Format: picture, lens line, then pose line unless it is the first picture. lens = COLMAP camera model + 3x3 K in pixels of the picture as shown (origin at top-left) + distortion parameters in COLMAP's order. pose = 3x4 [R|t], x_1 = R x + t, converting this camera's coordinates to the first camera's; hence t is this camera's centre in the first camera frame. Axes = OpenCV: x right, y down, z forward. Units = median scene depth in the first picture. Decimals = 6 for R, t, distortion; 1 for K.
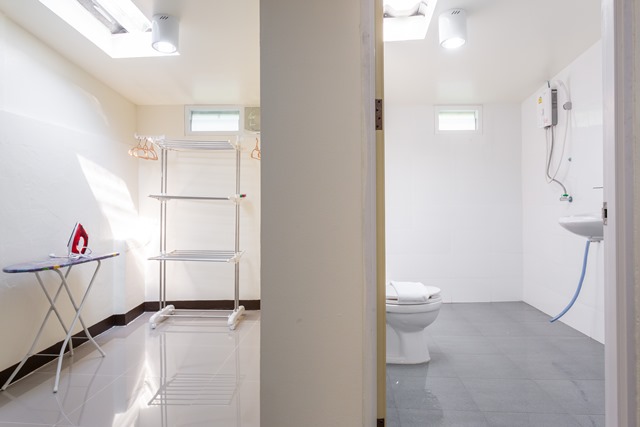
lens RADIAL K [[440.0, 0, 320.0], [0, 440.0, 213.5], [0, 0, 1]] dist [-0.021706, 0.001134]
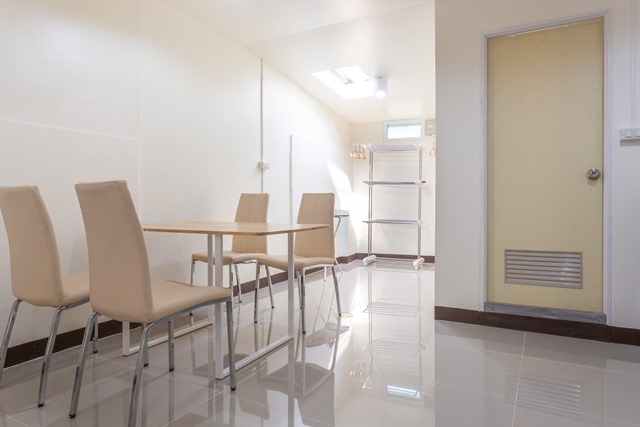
lens RADIAL K [[424.6, 0, 309.0], [0, 424.6, 203.7], [0, 0, 1]] dist [0.002675, 0.004890]
pose [[0.905314, -0.001921, -0.424739, 0.074209], [-0.010897, 0.999556, -0.027747, 0.074481], [0.424604, 0.029748, 0.904890, -0.408011]]
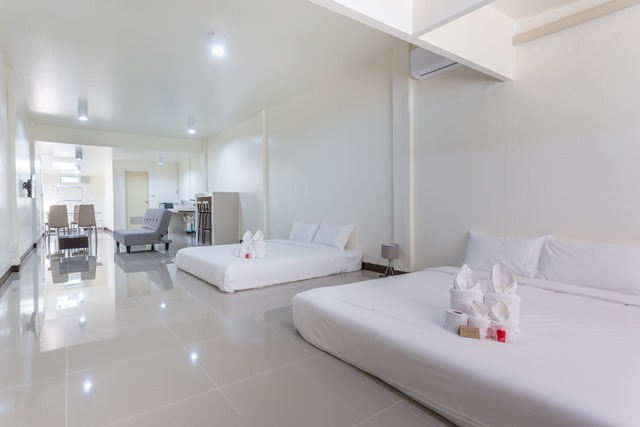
lens RADIAL K [[347.0, 0, 320.0], [0, 347.0, 213.5], [0, 0, 1]] dist [0.001540, 0.000259]
pose [[0.762543, -0.021599, 0.646576, -0.559966], [0.029595, 0.999561, -0.001513, 0.147090], [-0.646260, 0.020289, 0.762848, -2.689156]]
